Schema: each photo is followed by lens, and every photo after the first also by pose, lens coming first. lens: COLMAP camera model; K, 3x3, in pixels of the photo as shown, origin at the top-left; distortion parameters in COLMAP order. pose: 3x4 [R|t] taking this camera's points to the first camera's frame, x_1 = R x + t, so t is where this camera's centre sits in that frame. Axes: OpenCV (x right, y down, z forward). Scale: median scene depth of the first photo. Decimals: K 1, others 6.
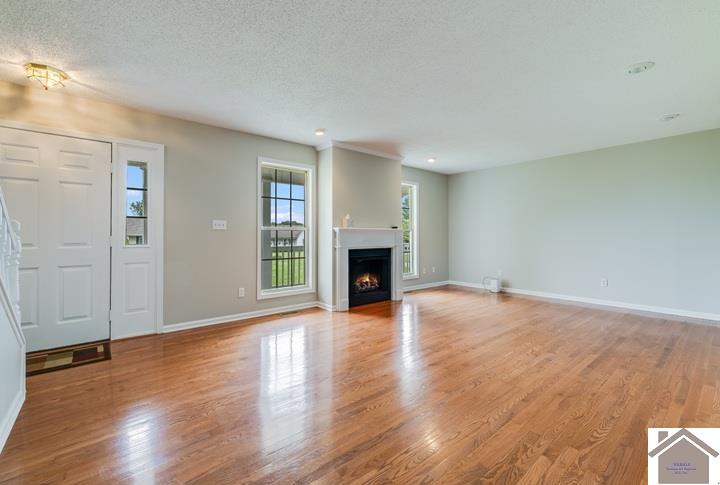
lens RADIAL K [[309.8, 0, 359.2], [0, 309.8, 234.4], [0, 0, 1]] dist [0.000074, -0.000006]
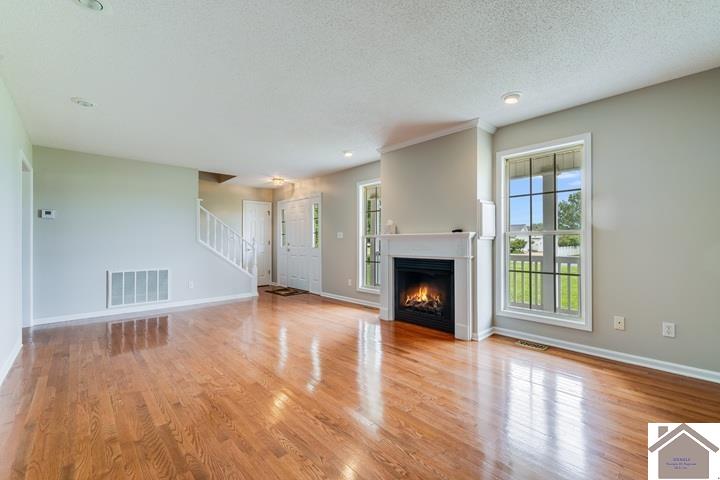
lens RADIAL K [[305.1, 0, 358.0], [0, 305.1, 241.0], [0, 0, 1]] dist [0.000780, 0.000091]
pose [[0.050609, -0.003609, -0.998712, 0.846210], [0.006732, 0.999972, -0.003273, 0.001974], [0.998696, -0.006558, 0.050632, 0.820480]]
